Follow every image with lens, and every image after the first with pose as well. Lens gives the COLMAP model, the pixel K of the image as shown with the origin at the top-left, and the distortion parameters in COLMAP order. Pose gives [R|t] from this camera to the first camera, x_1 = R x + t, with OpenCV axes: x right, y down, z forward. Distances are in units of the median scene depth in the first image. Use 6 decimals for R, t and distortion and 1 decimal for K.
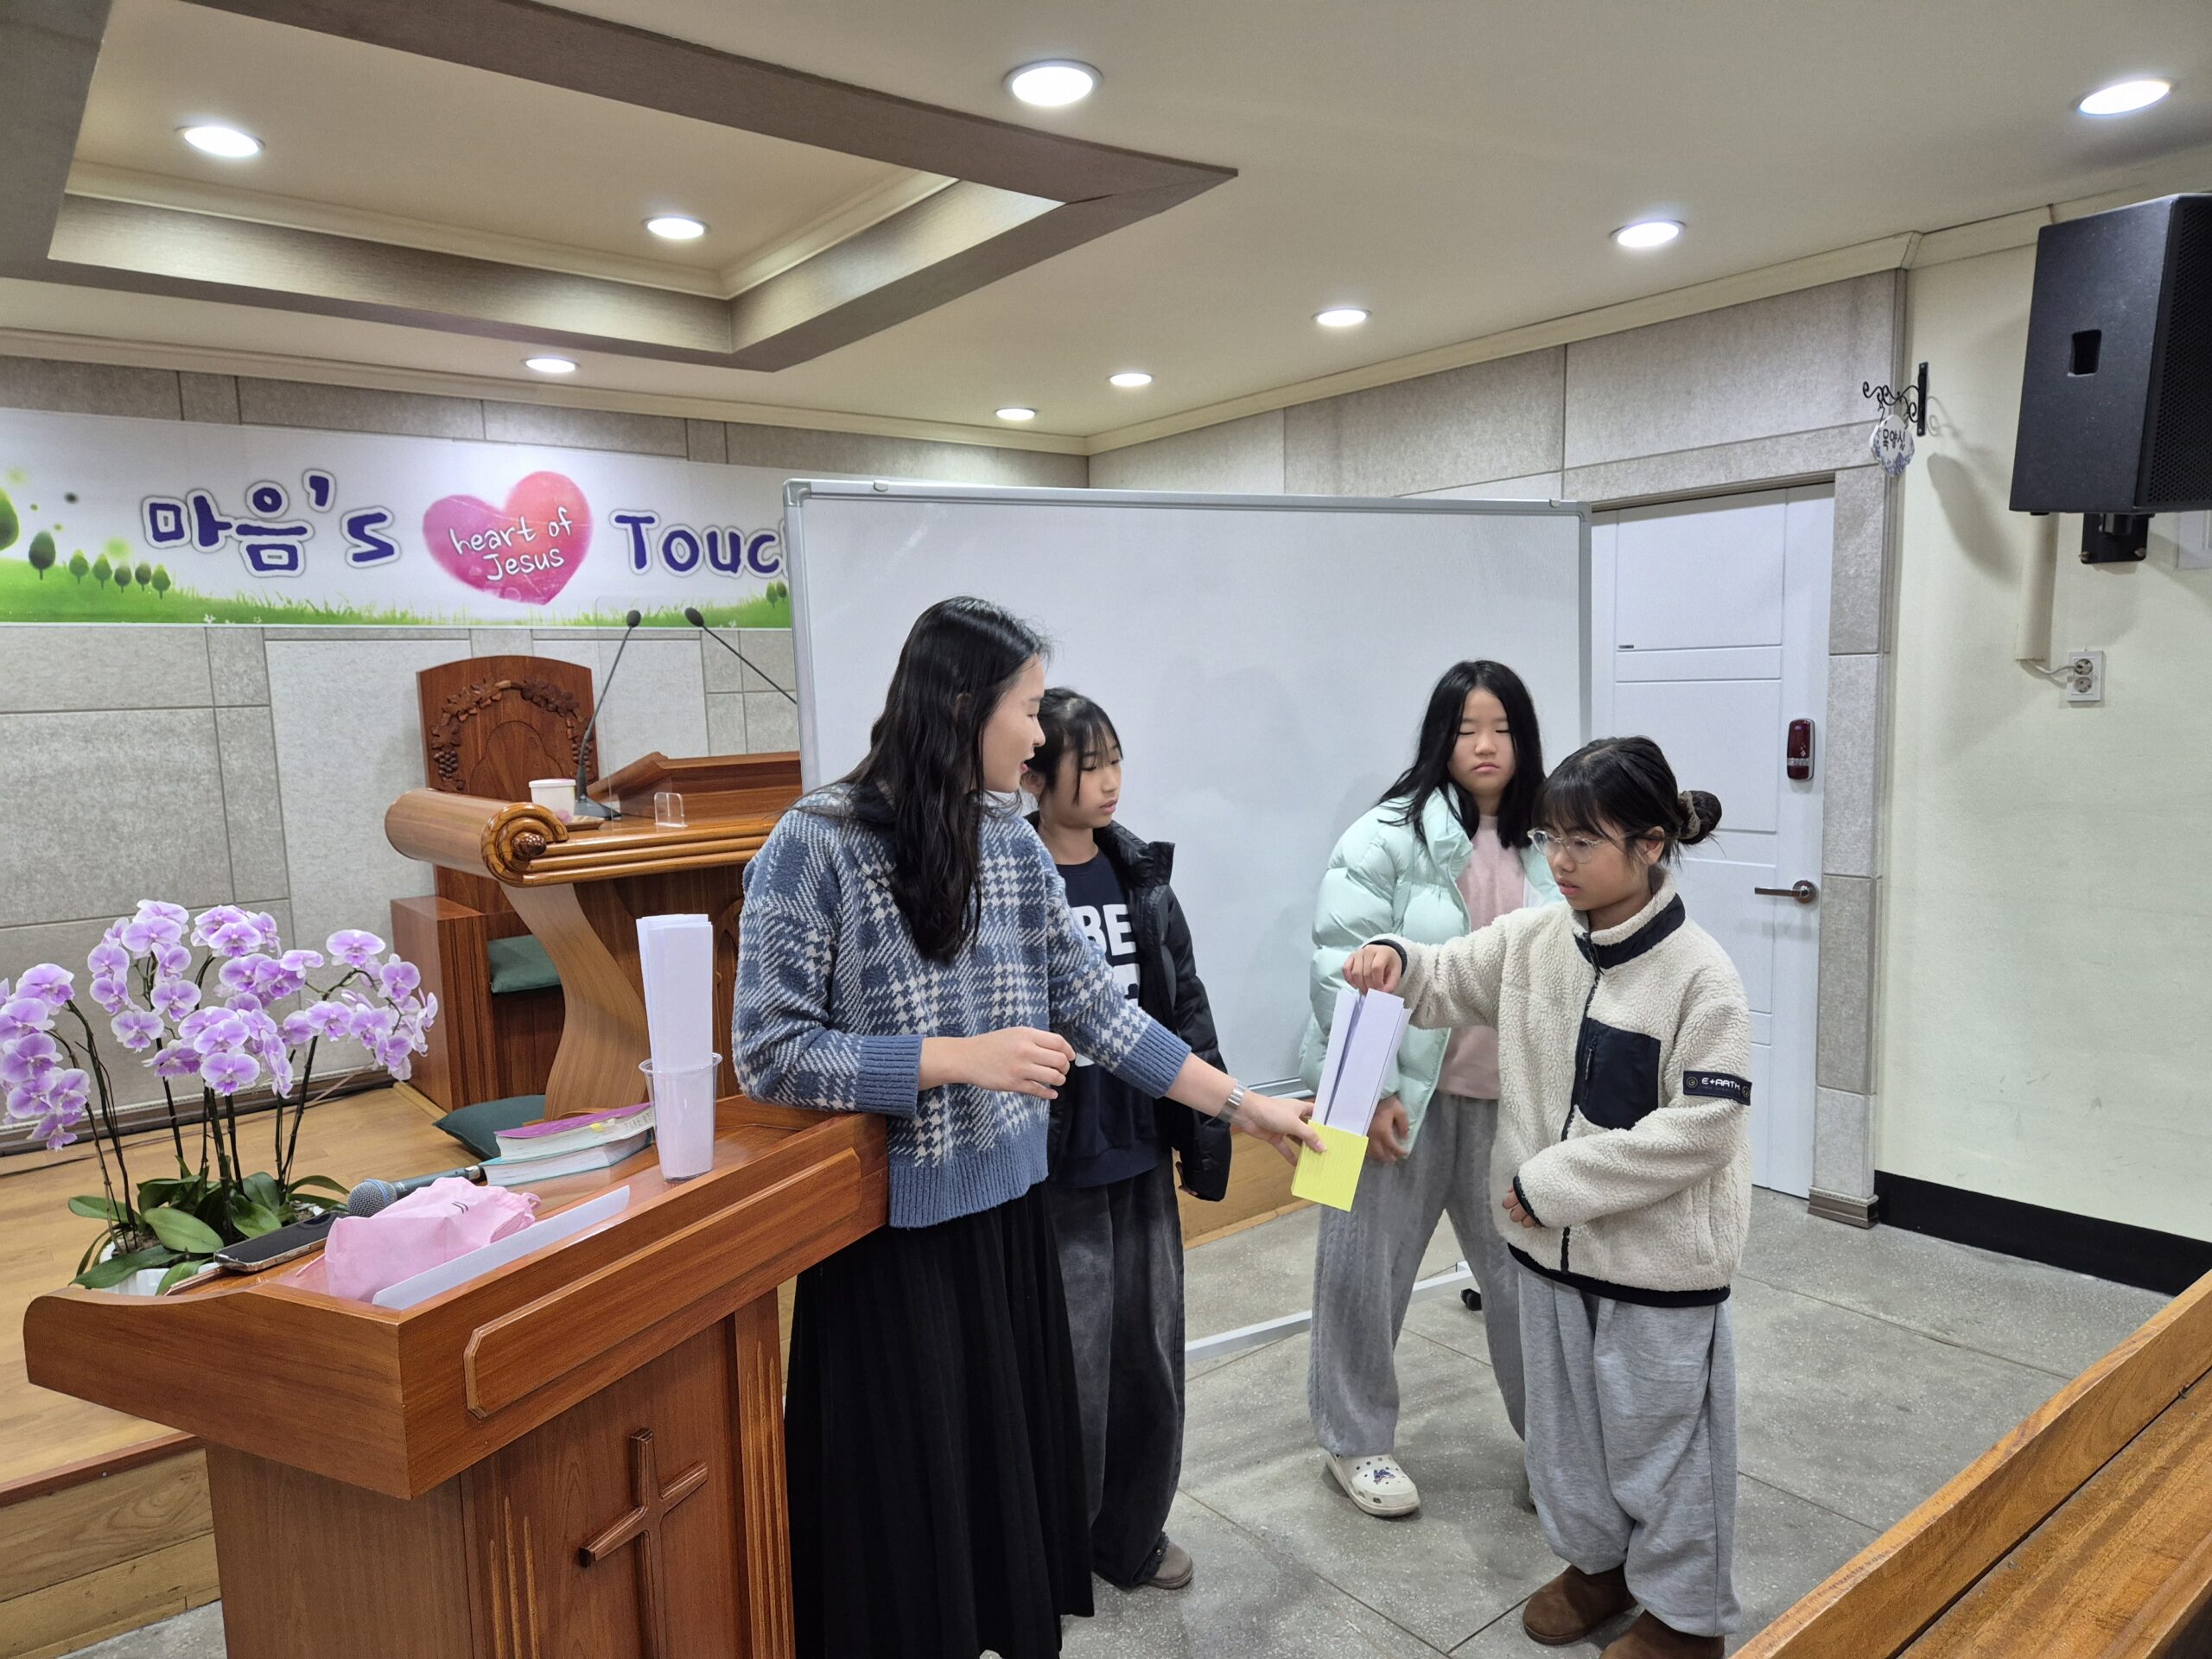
lens RADIAL K [[1464.9, 0, 1103.0], [0, 1464.9, 858.1], [0, 0, 1]] dist [0.071349, -0.064215]
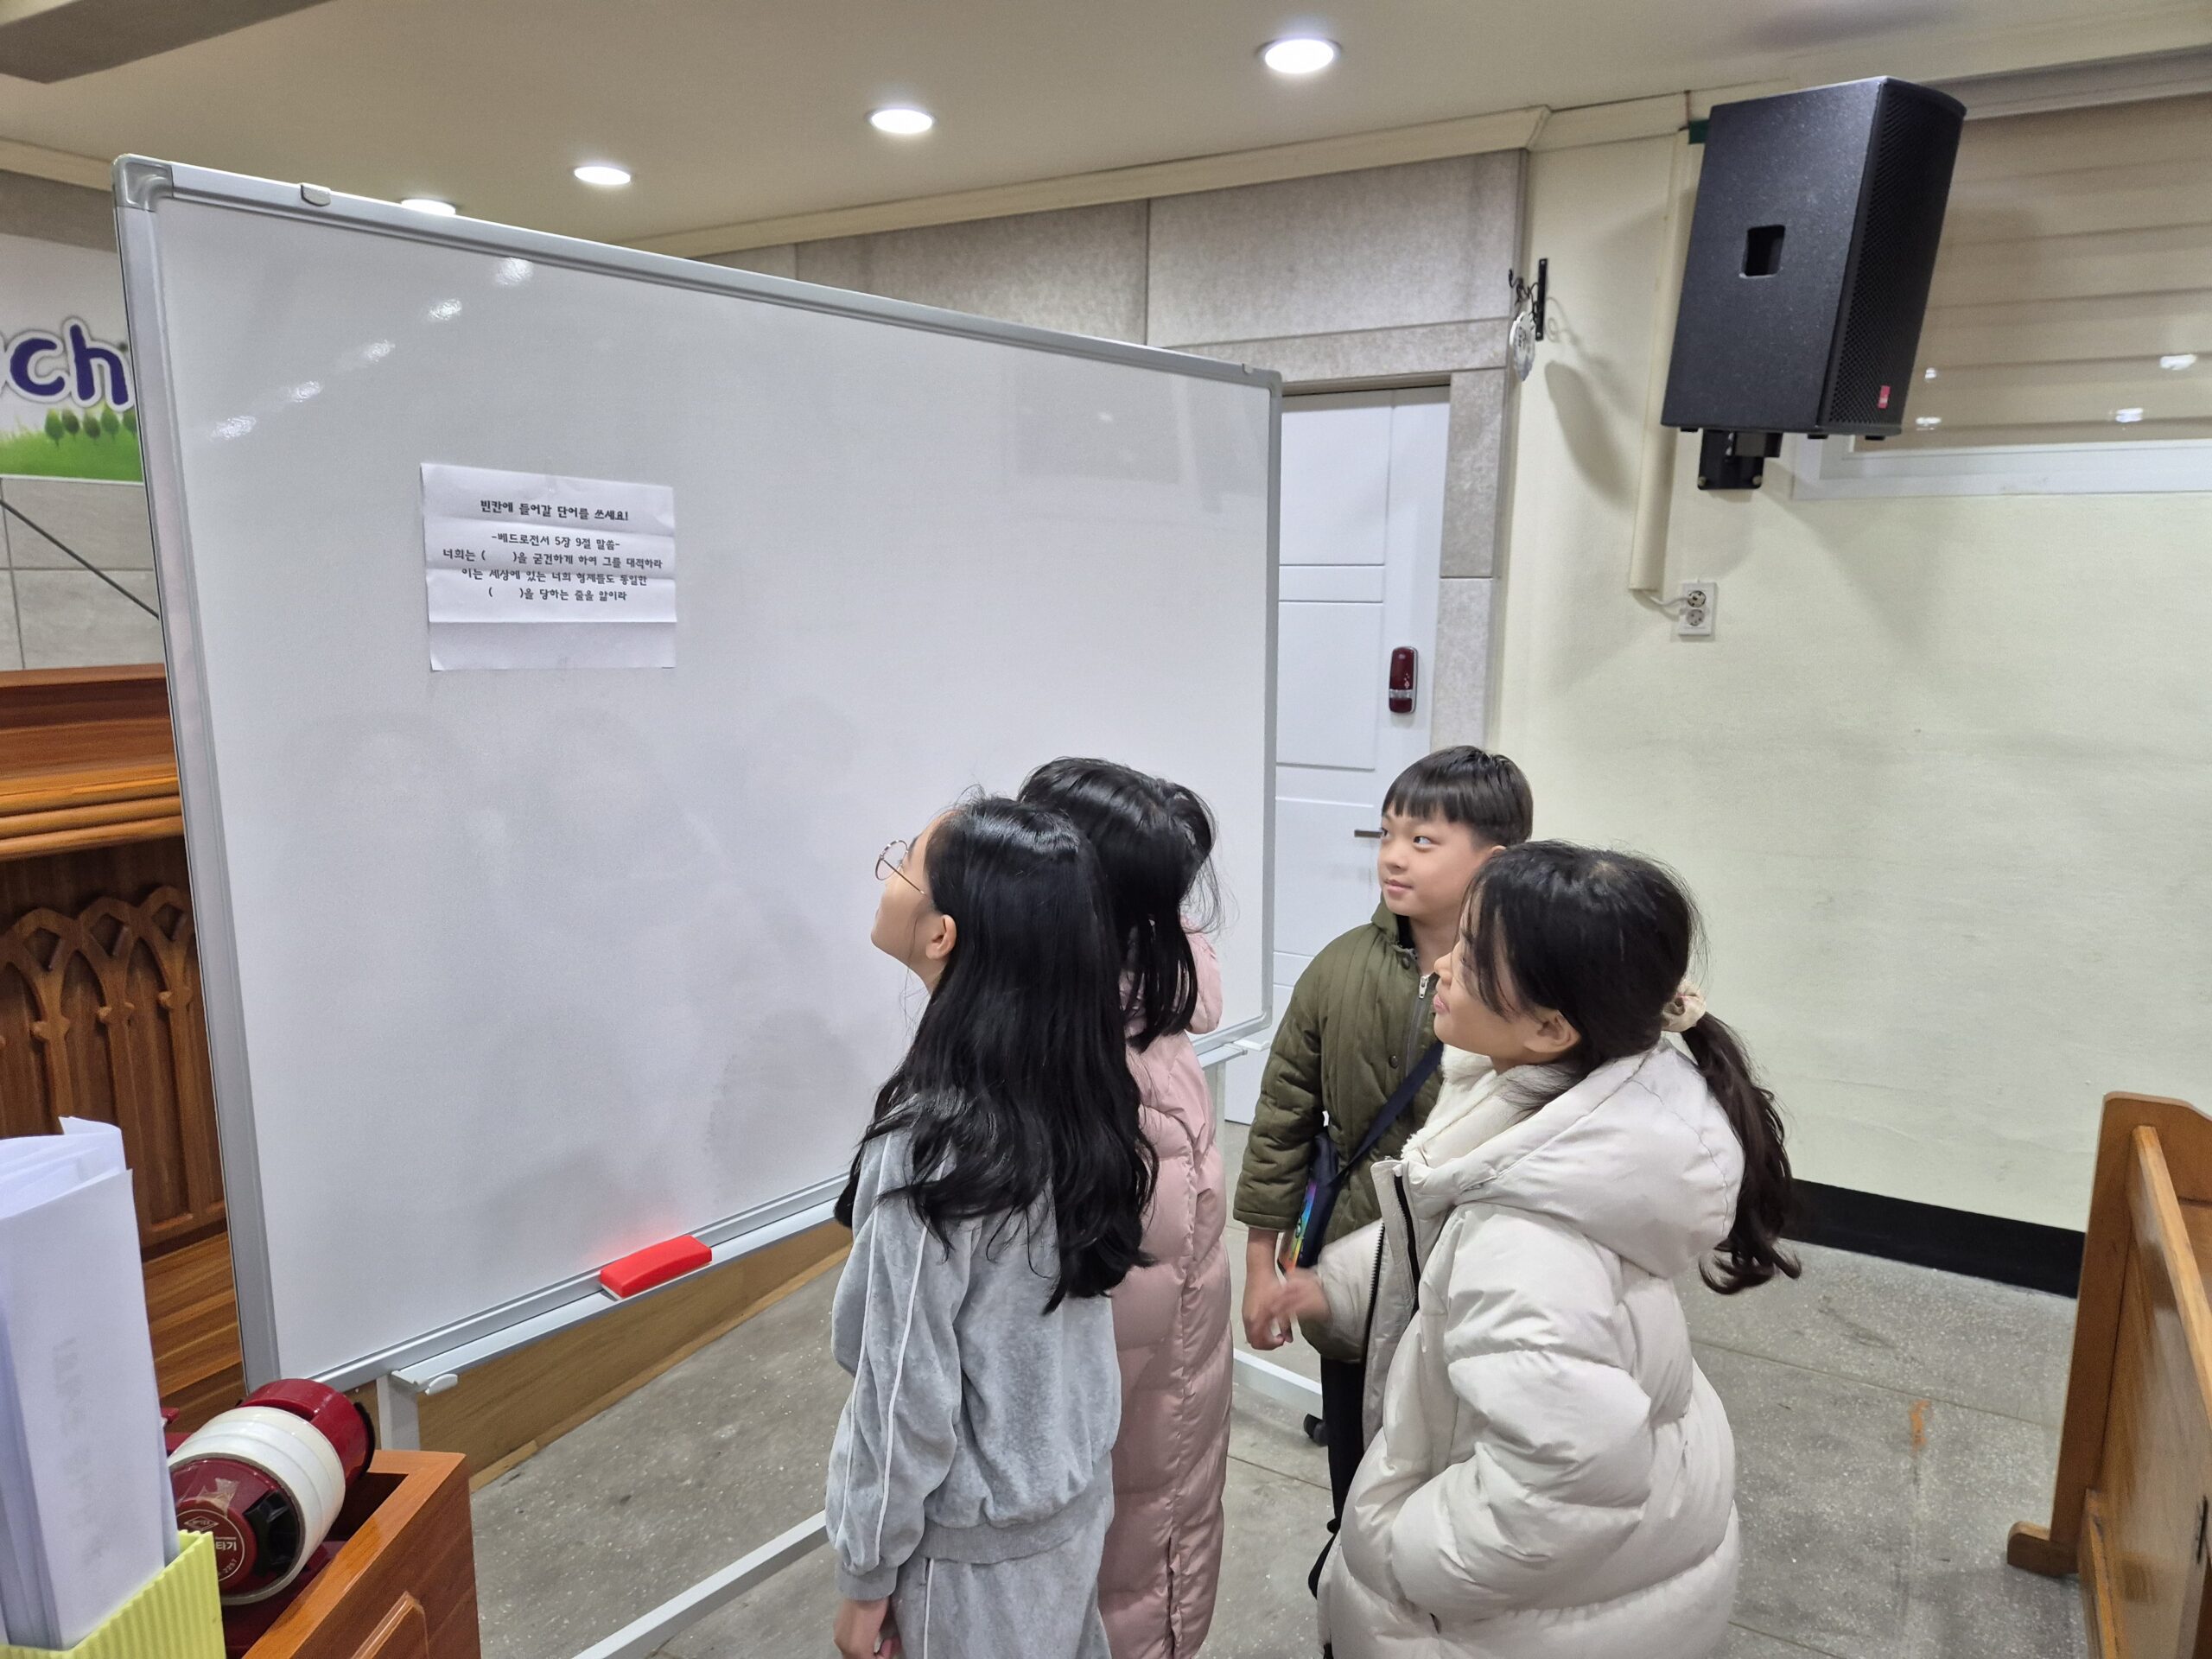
lens RADIAL K [[1468.1, 0, 1080.7], [0, 1468.1, 850.4], [0, 0, 1]] dist [0.066497, -0.064414]
pose [[0.927318, -0.031426, 0.372952, -0.063740], [0.010903, 0.998314, 0.057012, -0.022901], [-0.374115, -0.048802, 0.926097, 0.231133]]
